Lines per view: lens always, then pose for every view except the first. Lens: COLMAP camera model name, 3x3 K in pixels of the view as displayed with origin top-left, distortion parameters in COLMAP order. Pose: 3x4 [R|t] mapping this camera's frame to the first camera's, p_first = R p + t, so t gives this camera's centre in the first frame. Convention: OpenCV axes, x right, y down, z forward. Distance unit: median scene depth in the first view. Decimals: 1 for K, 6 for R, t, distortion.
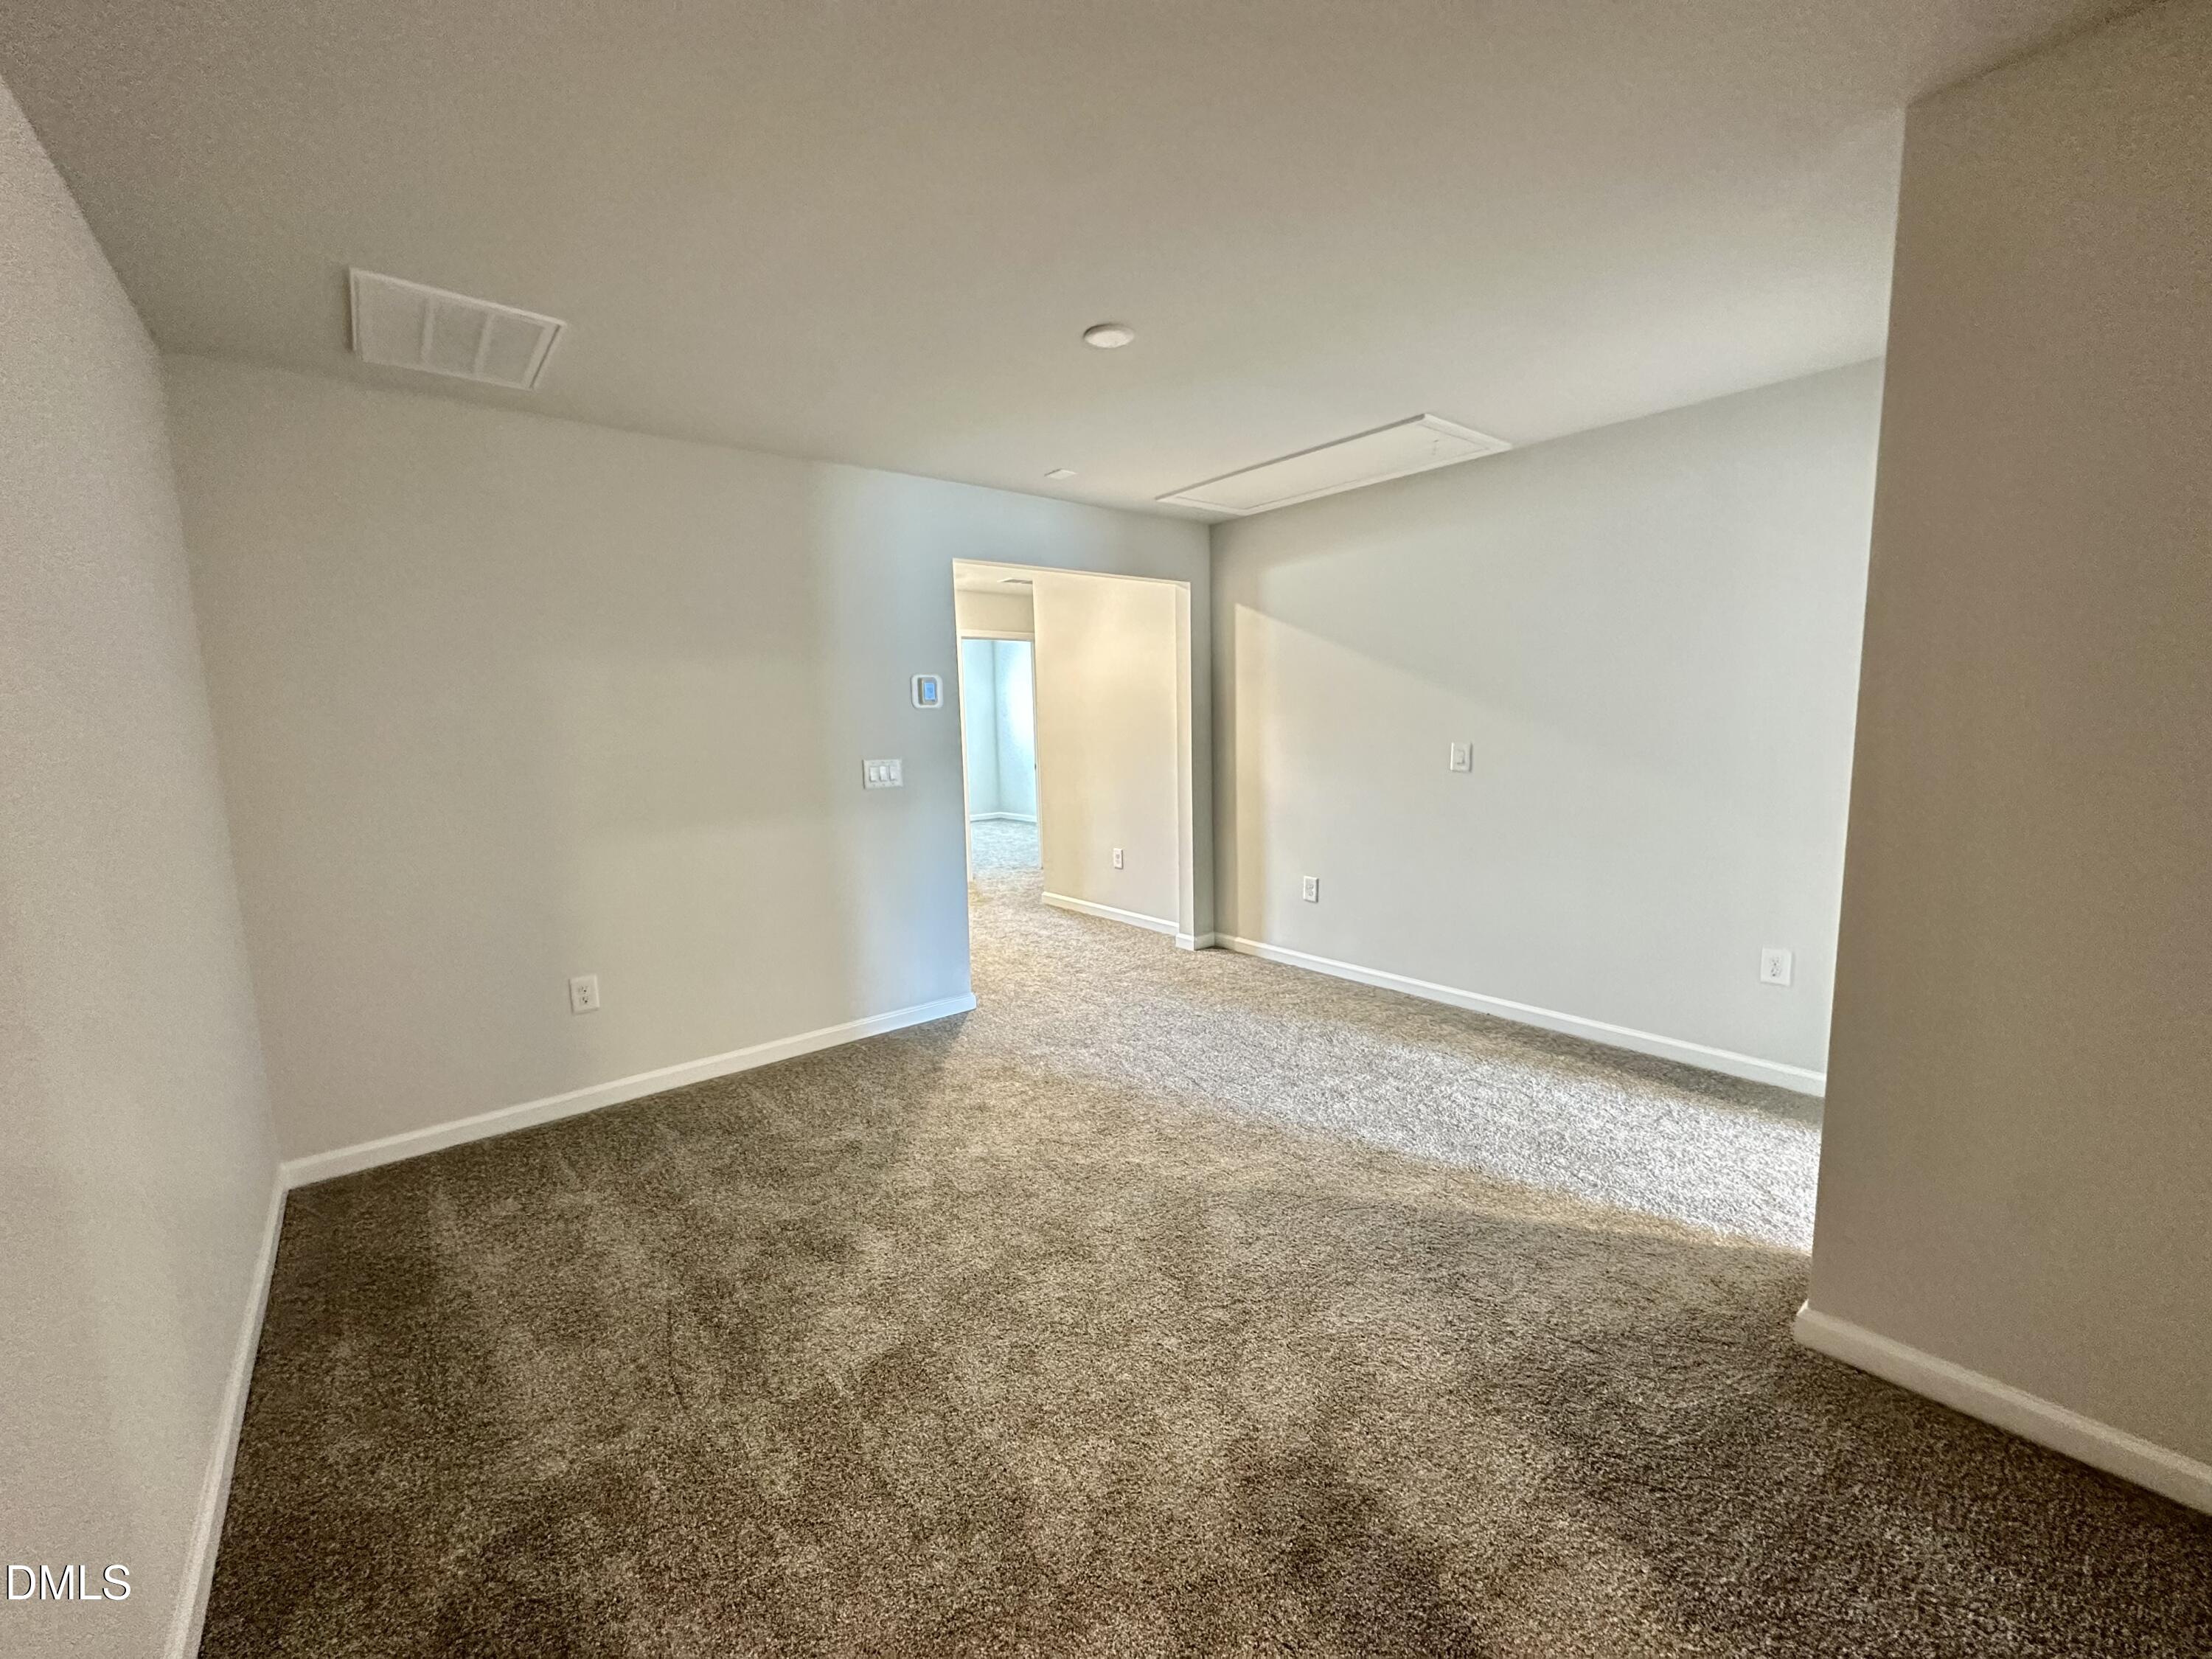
lens RADIAL K [[884.8, 0, 1102.6], [0, 884.8, 832.7], [0, 0, 1]] dist [-0.004245, 0.000217]
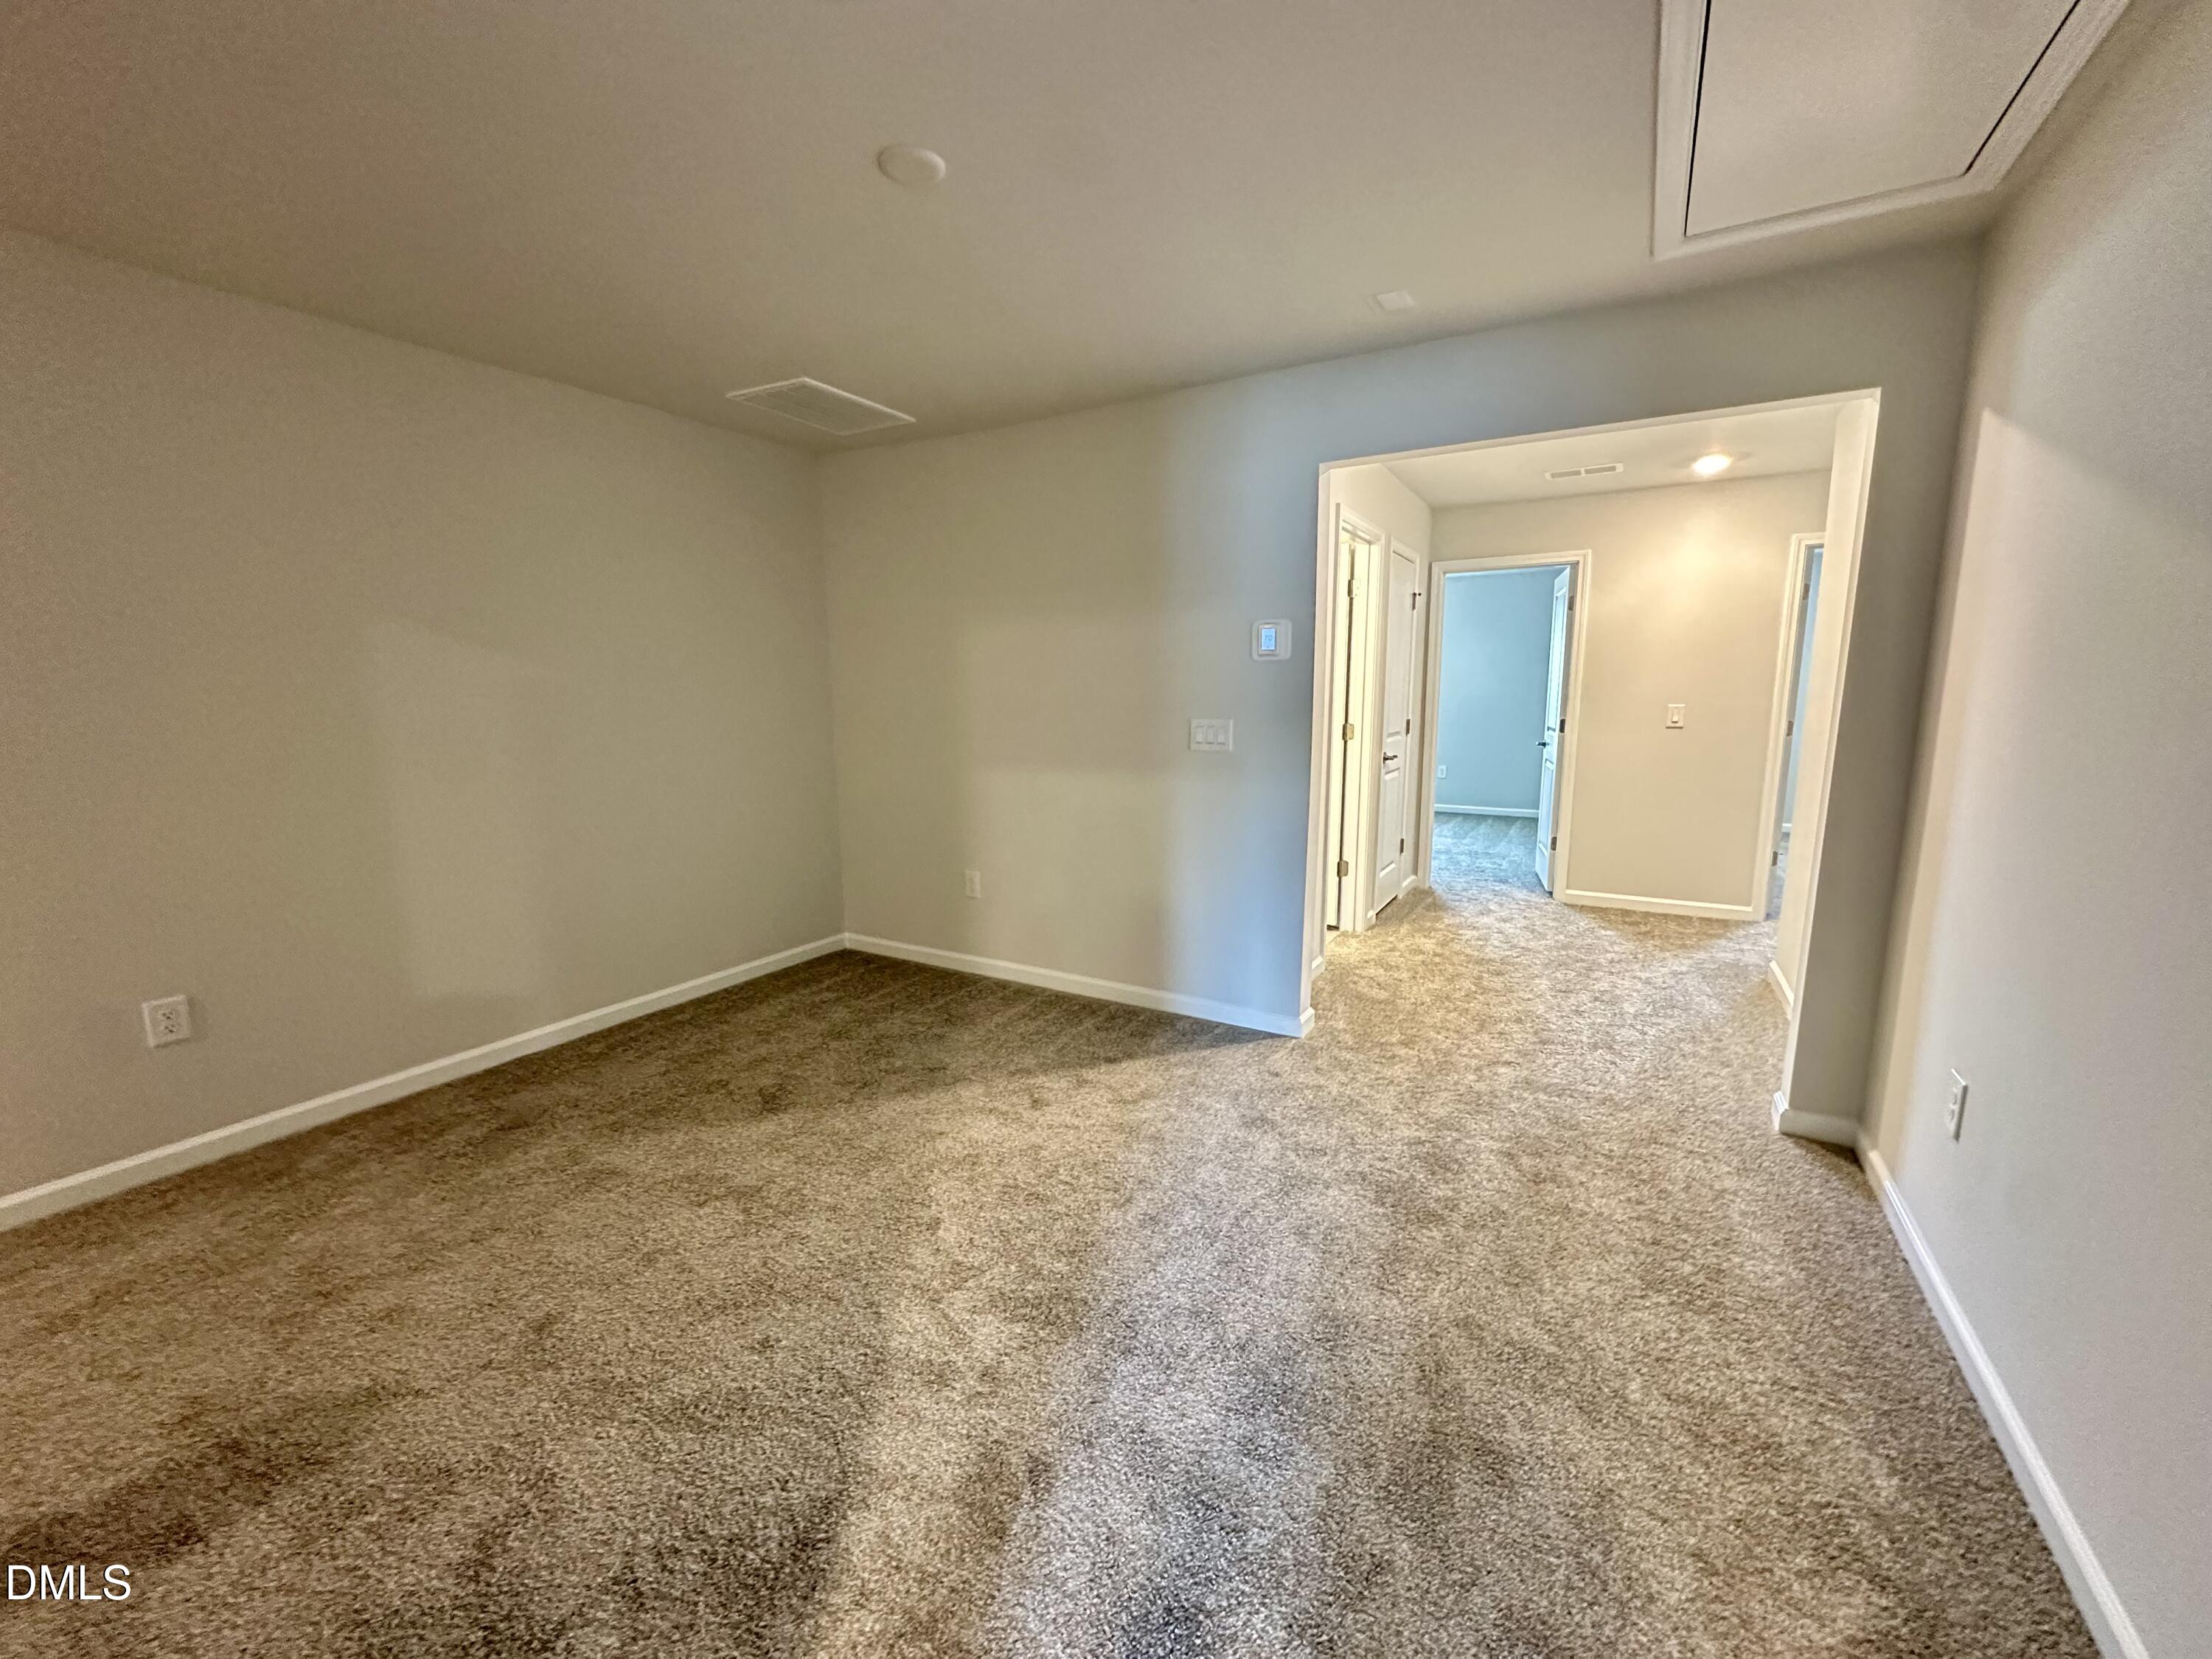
lens RADIAL K [[884.8, 0, 1102.6], [0, 884.8, 832.7], [0, 0, 1]] dist [-0.004245, 0.000217]
pose [[0.341538, 0.178161, -0.922827, 0.628253], [-0.124931, 0.981762, 0.143302, -0.096302], [0.931528, 0.066347, 0.357567, 0.665404]]
